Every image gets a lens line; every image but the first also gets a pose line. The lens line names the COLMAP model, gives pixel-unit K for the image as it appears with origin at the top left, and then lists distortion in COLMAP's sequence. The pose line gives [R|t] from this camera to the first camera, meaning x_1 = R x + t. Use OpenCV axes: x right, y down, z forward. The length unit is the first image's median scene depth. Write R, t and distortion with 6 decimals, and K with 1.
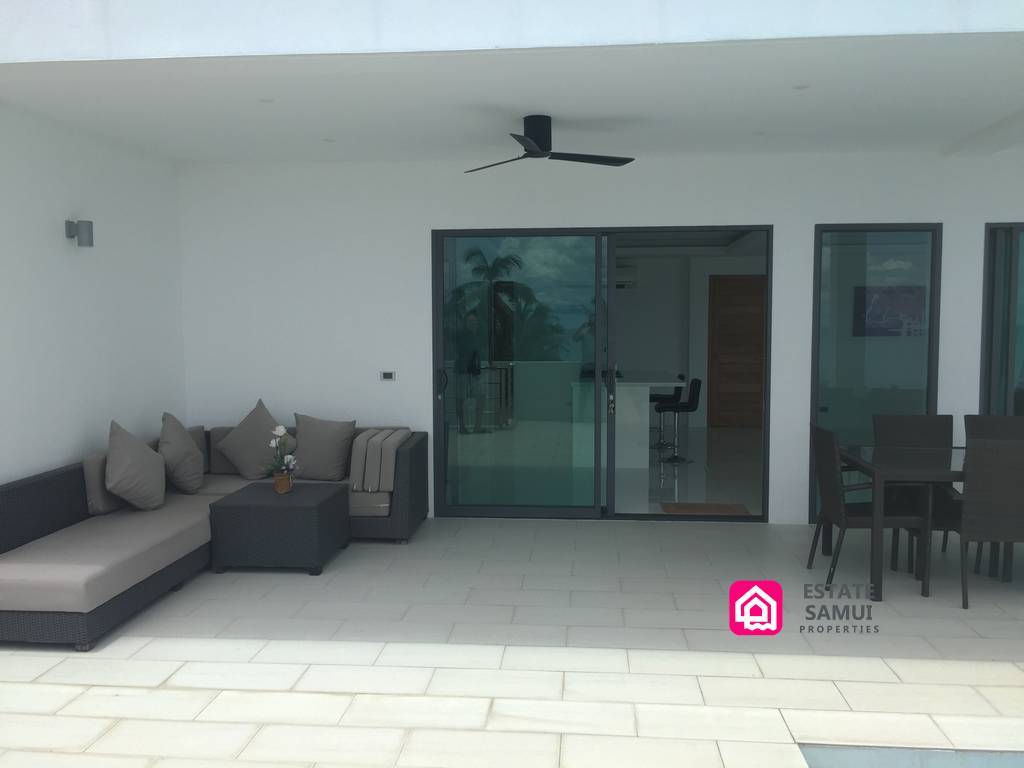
lens RADIAL K [[890.6, 0, 510.3], [0, 890.6, 377.5], [0, 0, 1]] dist [0.030800, -0.048628]
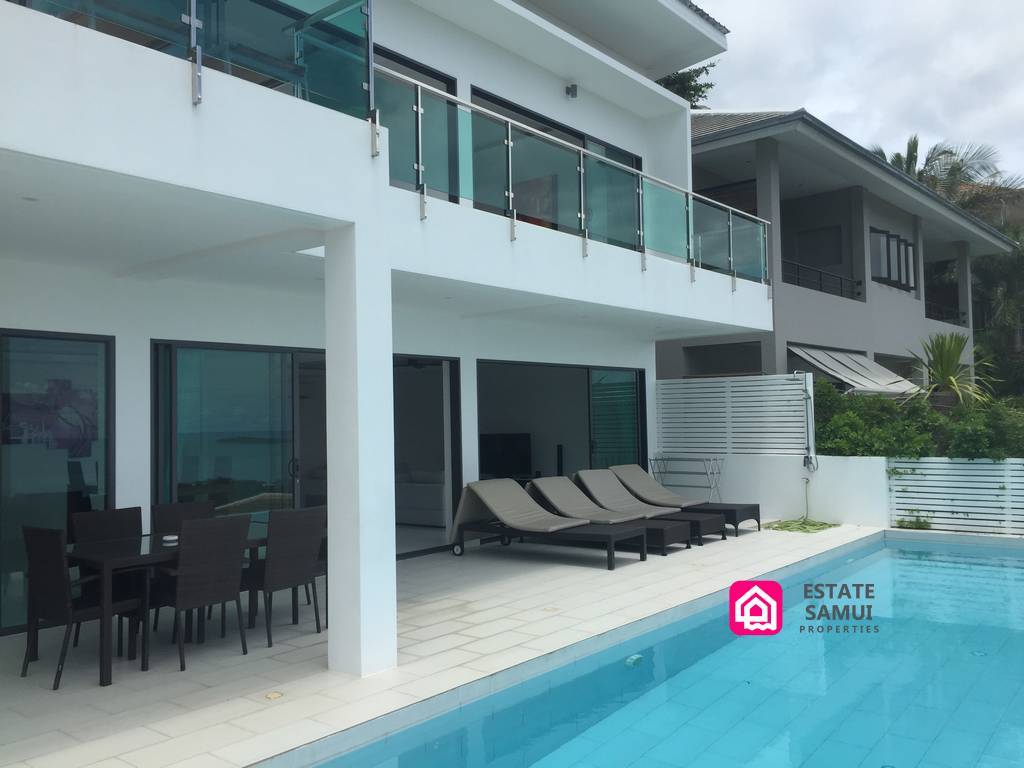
lens RADIAL K [[890.6, 0, 513.4], [0, 890.6, 385.4], [0, 0, 1]] dist [0.030800, -0.048628]
pose [[0.549008, 0.022695, 0.835509, -0.214127], [0.074612, 0.994310, -0.076036, 0.012604], [-0.832480, 0.104084, 0.544191, -0.014836]]
